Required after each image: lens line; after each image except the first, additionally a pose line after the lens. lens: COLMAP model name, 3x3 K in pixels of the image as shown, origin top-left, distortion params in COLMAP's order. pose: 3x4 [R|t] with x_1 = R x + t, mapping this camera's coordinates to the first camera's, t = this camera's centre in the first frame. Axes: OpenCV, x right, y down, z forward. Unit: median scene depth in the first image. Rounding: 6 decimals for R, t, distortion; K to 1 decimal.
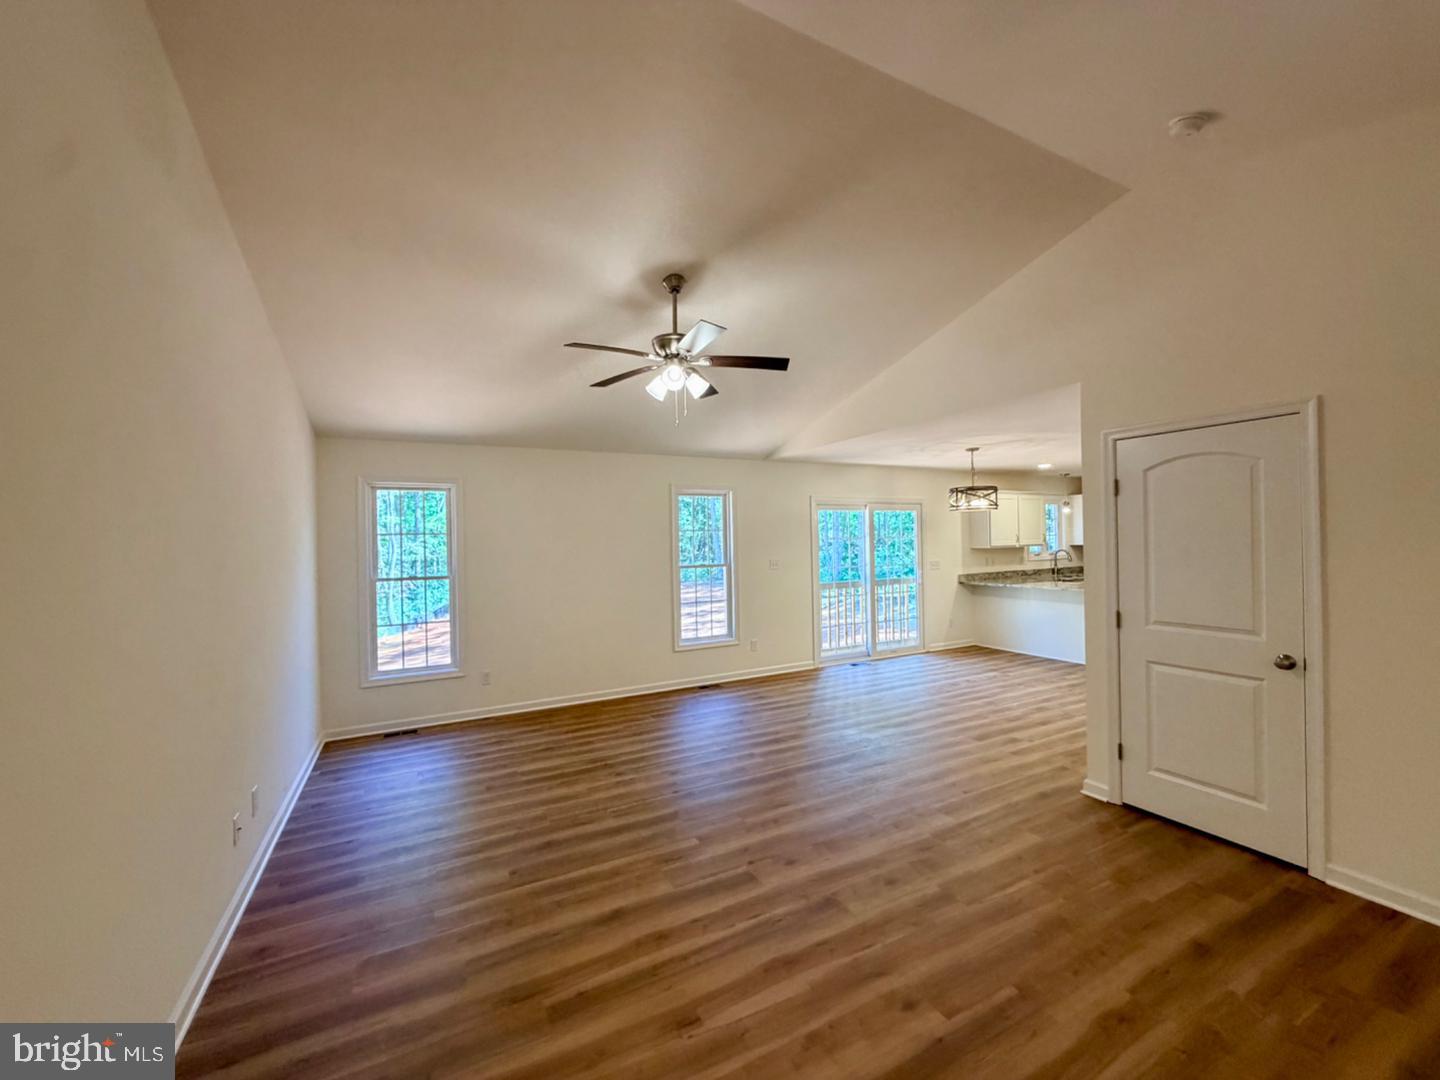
lens RADIAL K [[562.0, 0, 724.2], [0, 562.0, 539.8], [0, 0, 1]] dist [-0.000198, 0.000557]
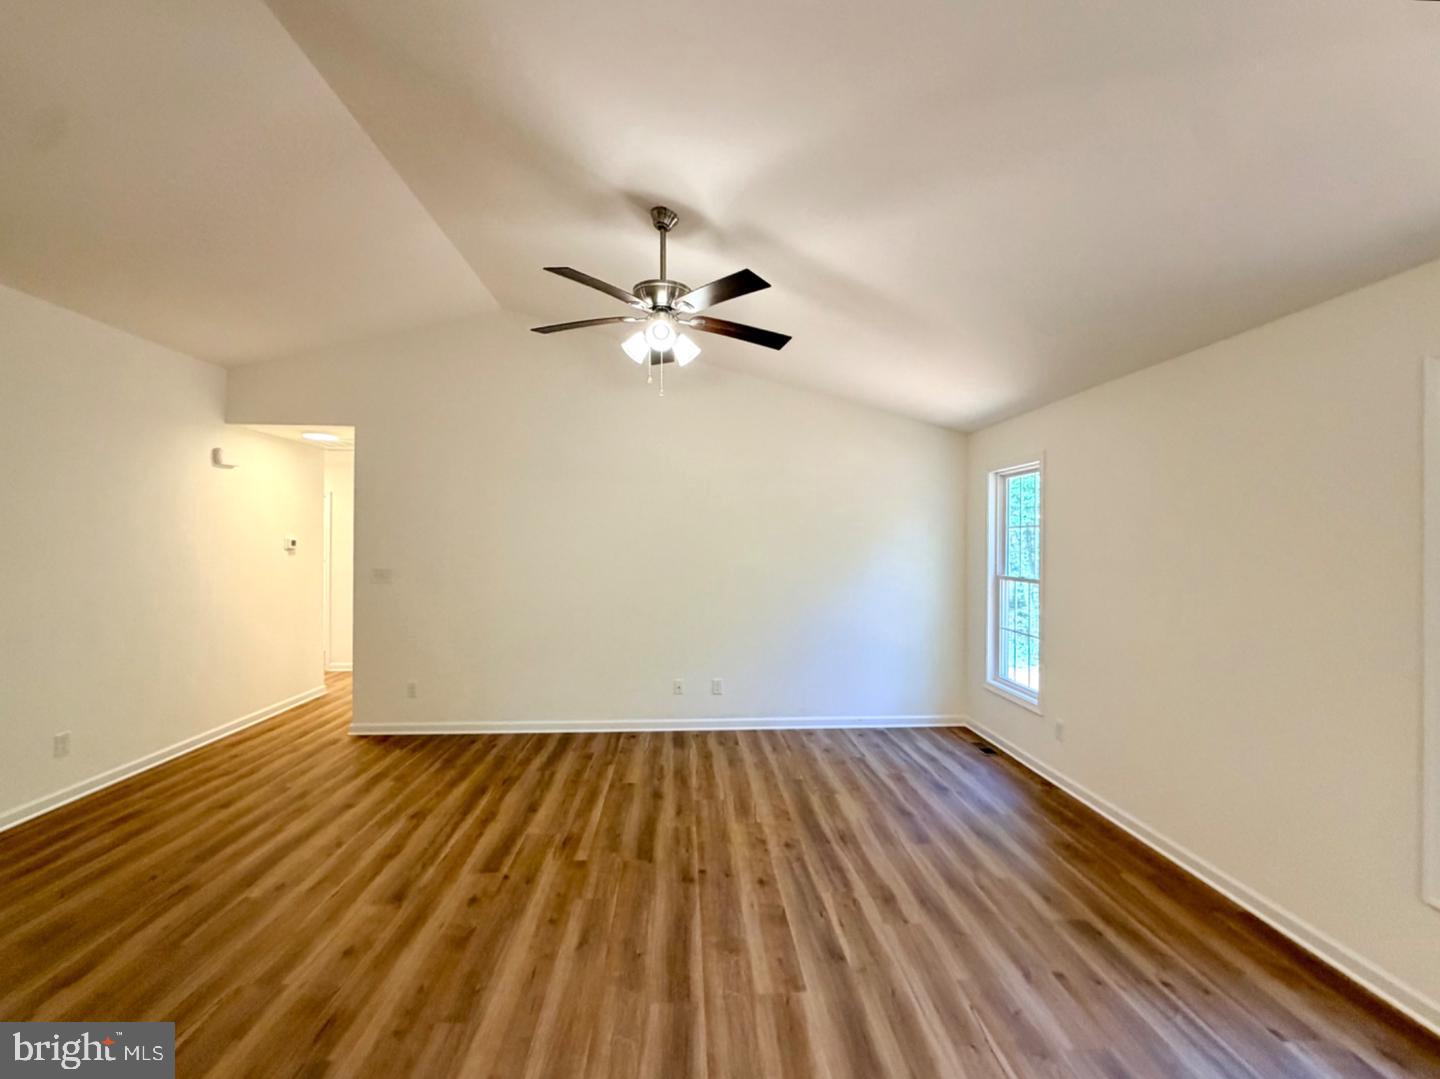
lens RADIAL K [[584.0, 0, 719.8], [0, 584.0, 538.7], [0, 0, 1]] dist [0.000201, 0.000052]
pose [[-0.404220, 0.014052, -0.914554, 0.639243], [0.005110, 0.999901, 0.013105, -0.012716], [0.914647, 0.000624, -0.404252, 1.379041]]
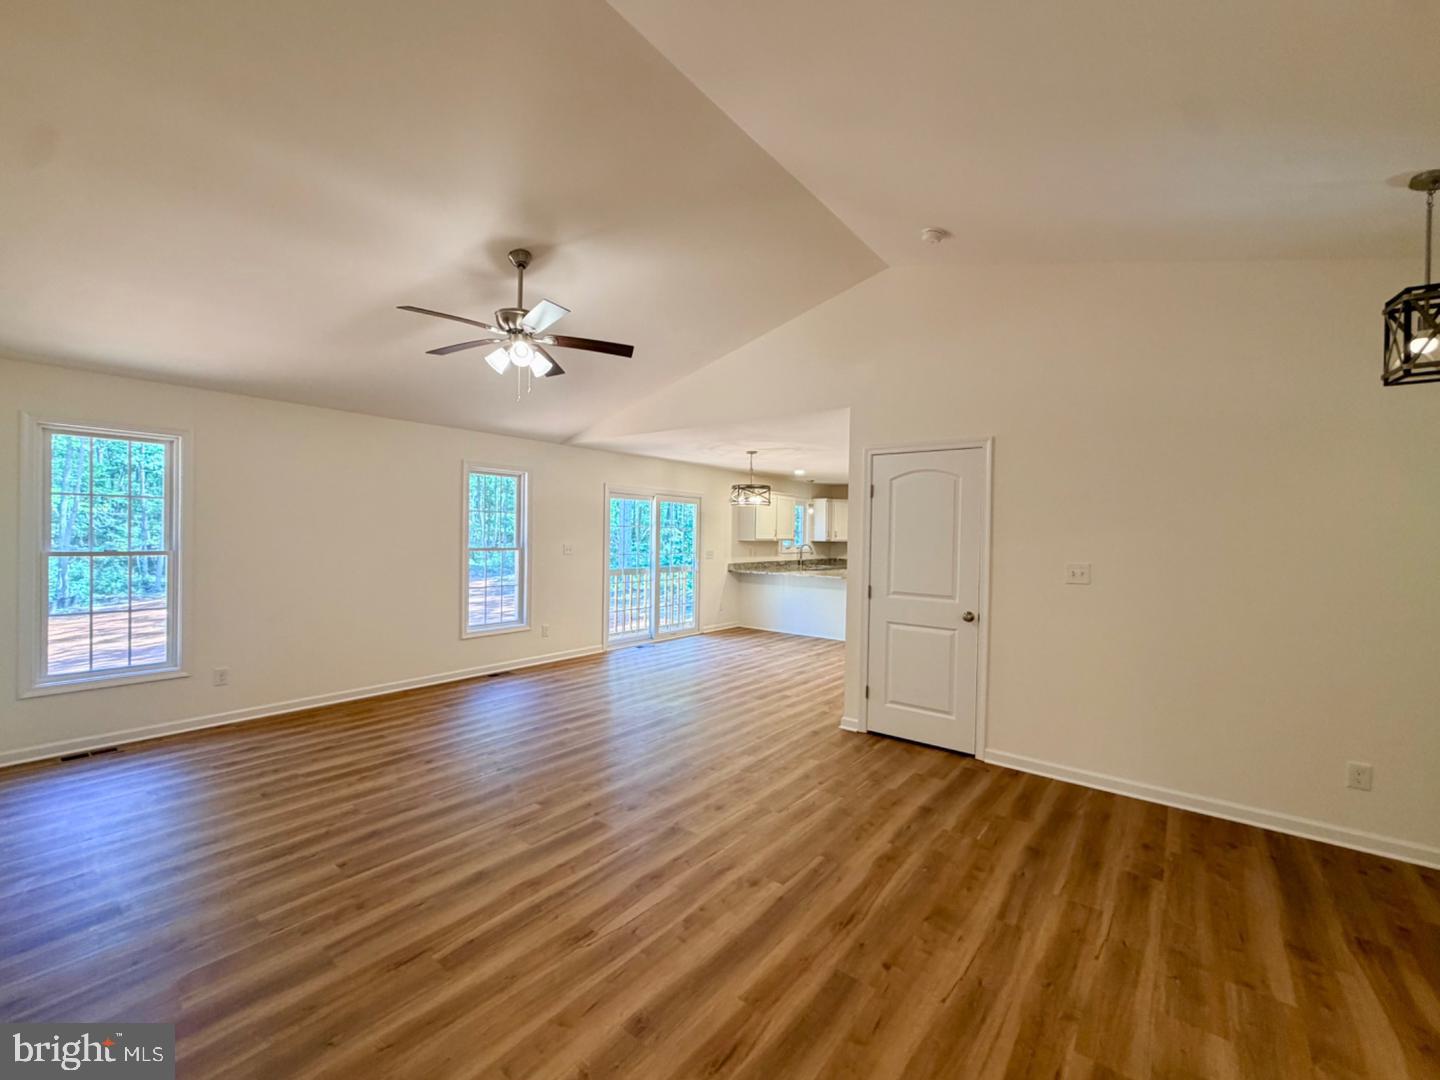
lens RADIAL K [[575.1, 0, 714.7], [0, 575.1, 539.0], [0, 0, 1]] dist [0.000328, 0.000158]
pose [[0.915634, 0.031041, 0.400813, -0.163688], [-0.035326, 0.999370, 0.003304, 0.025122], [-0.400459, -0.017184, 0.916154, -0.079962]]
